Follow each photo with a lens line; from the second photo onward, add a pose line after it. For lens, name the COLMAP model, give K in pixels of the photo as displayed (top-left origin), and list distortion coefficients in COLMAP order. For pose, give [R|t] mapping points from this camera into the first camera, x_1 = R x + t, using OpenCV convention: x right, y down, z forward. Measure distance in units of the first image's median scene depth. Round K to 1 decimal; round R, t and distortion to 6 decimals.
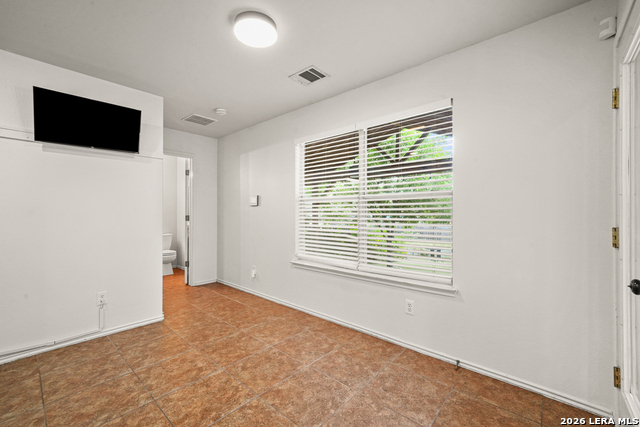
lens RADIAL K [[269.4, 0, 313.6], [0, 269.4, 210.6], [0, 0, 1]] dist [0.005024, 0.000113]
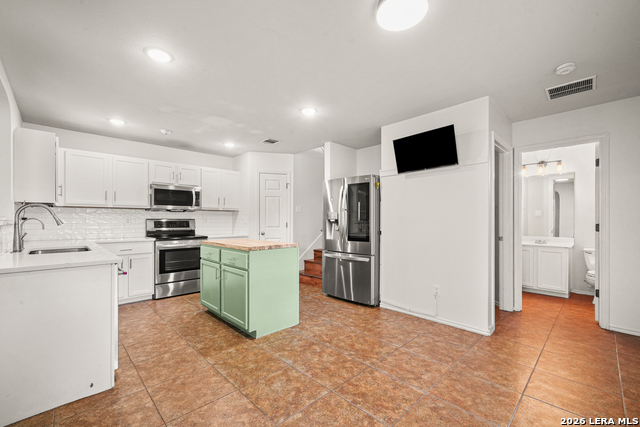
lens RADIAL K [[269.4, 0, 321.9], [0, 269.4, 221.8], [0, 0, 1]] dist [0.005024, 0.000113]
pose [[-0.058472, 0.004397, -0.998279, 0.572958], [0.008882, 0.999953, 0.003884, 0.006333], [0.998250, -0.008639, -0.058508, 0.695007]]
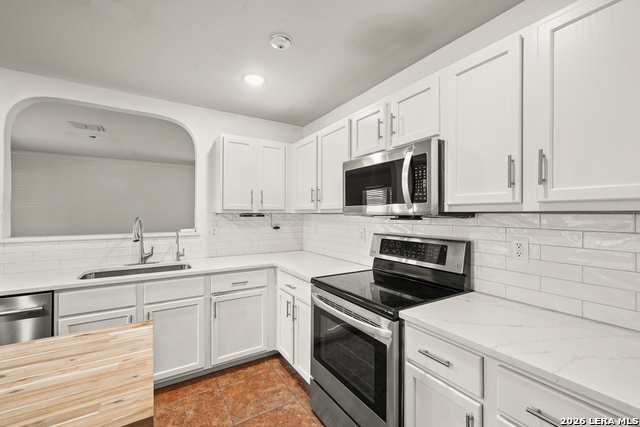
lens RADIAL K [[269.4, 0, 326.0], [0, 269.4, 212.7], [0, 0, 1]] dist [0.005024, 0.000113]
pose [[-0.970812, 0.003395, 0.239816, -1.516986], [-0.000167, 0.999890, -0.014830, -0.085680], [-0.239840, -0.014437, -0.970705, 0.270329]]
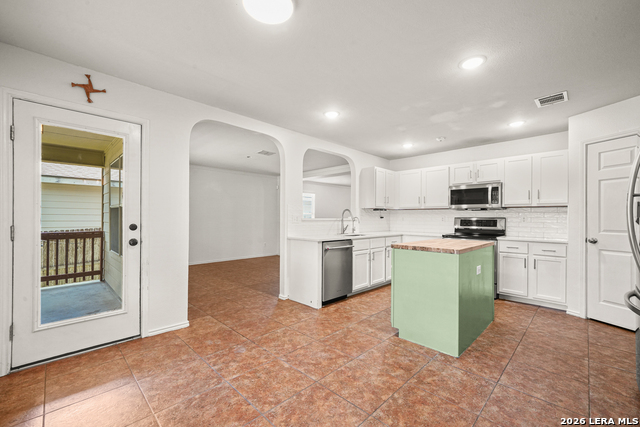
lens RADIAL K [[269.4, 0, 317.3], [0, 269.4, 219.5], [0, 0, 1]] dist [0.005024, 0.000113]
pose [[-0.998916, -0.005643, 0.046216, -0.360651], [-0.005859, 0.999973, -0.004542, 0.014458], [-0.046190, -0.004808, -0.998921, 1.602310]]
